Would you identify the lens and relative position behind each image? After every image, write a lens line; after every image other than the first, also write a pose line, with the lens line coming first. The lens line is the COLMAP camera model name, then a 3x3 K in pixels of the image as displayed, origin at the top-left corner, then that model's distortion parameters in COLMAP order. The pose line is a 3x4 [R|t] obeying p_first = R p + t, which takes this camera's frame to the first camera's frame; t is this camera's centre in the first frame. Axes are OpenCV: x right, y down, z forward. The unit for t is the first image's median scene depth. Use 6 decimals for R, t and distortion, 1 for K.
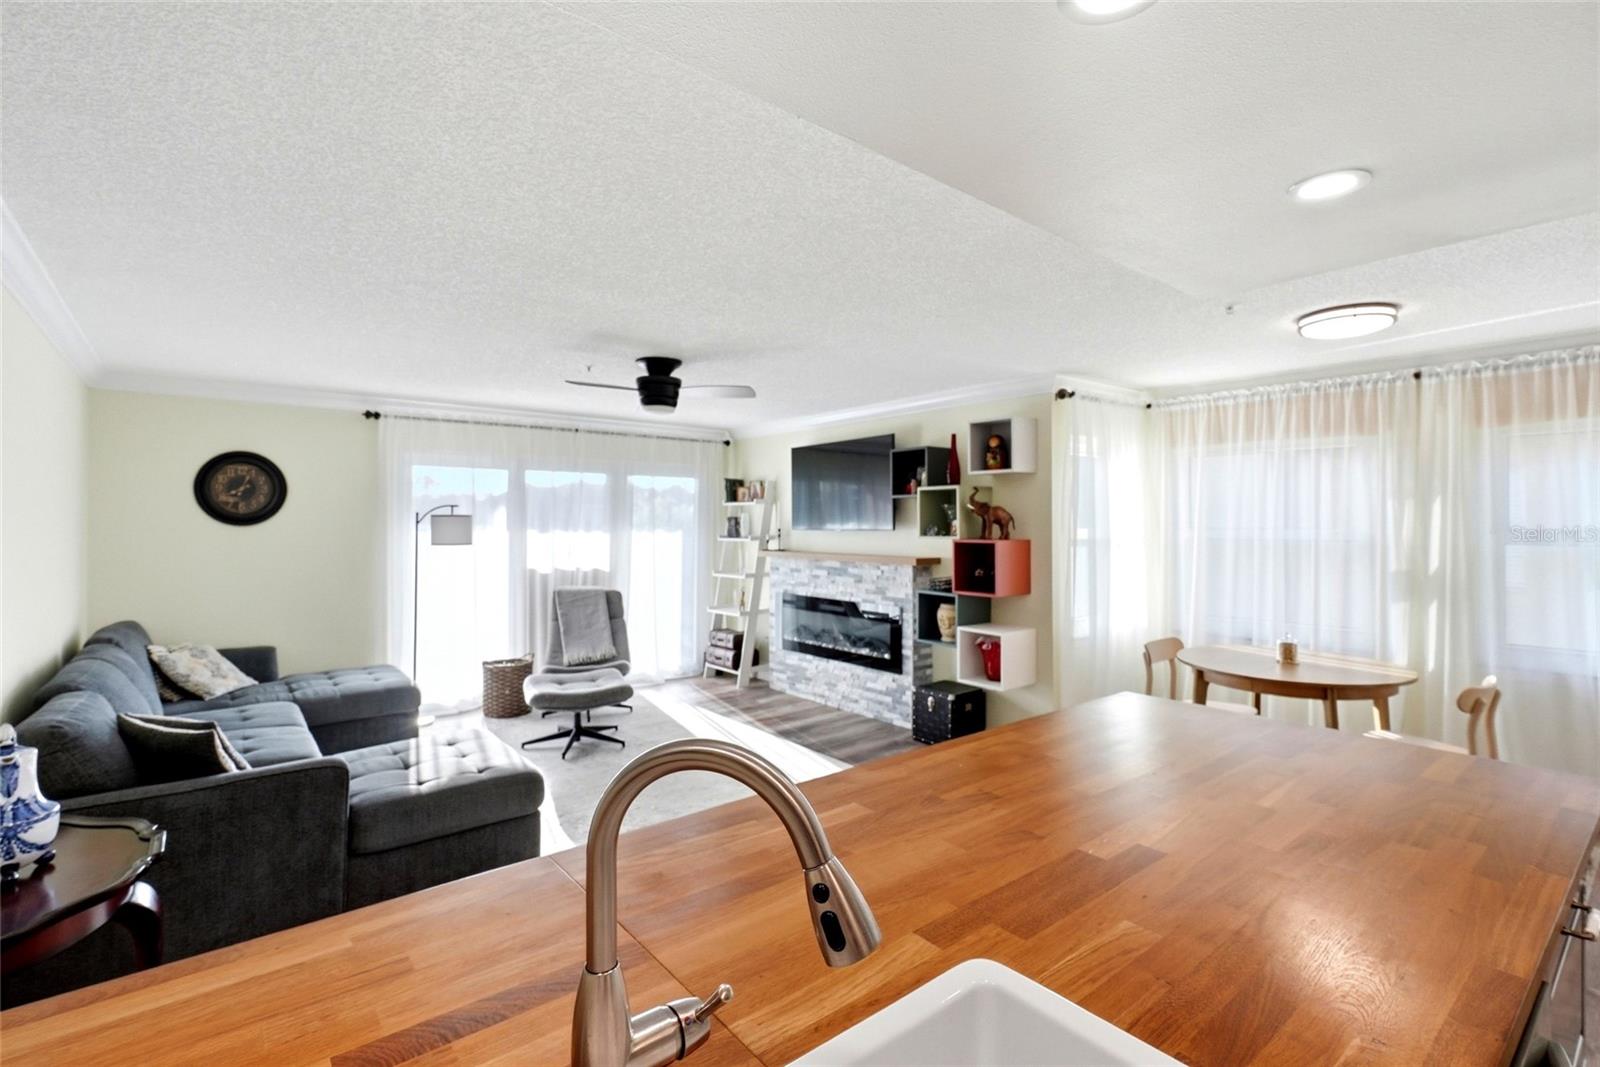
lens RADIAL K [[743.1, 0, 798.3], [0, 743.1, 514.3], [0, 0, 1]] dist [0.003588, -0.002597]
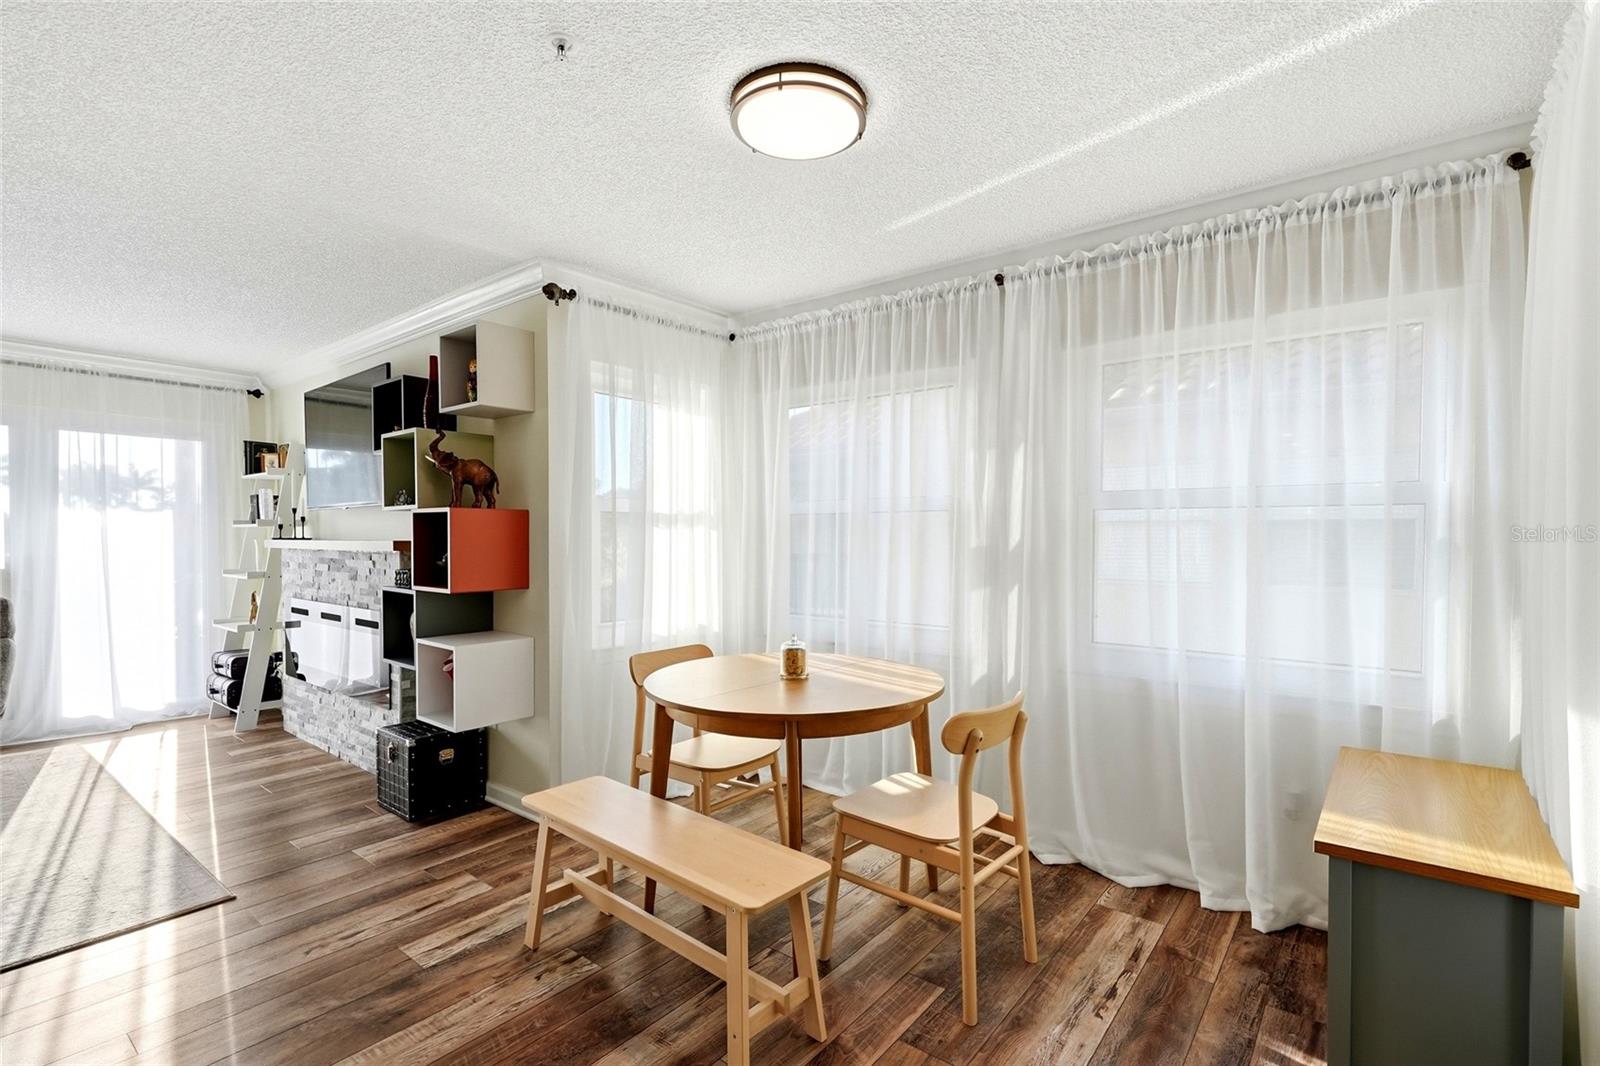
lens RADIAL K [[743.1, 0, 797.4], [0, 743.1, 550.0], [0, 0, 1]] dist [0.003588, -0.002597]
pose [[0.976503, -0.001351, 0.215498, 0.408100], [-0.005136, 0.999550, 0.029542, 0.050082], [-0.215441, -0.029955, 0.976057, 0.273062]]
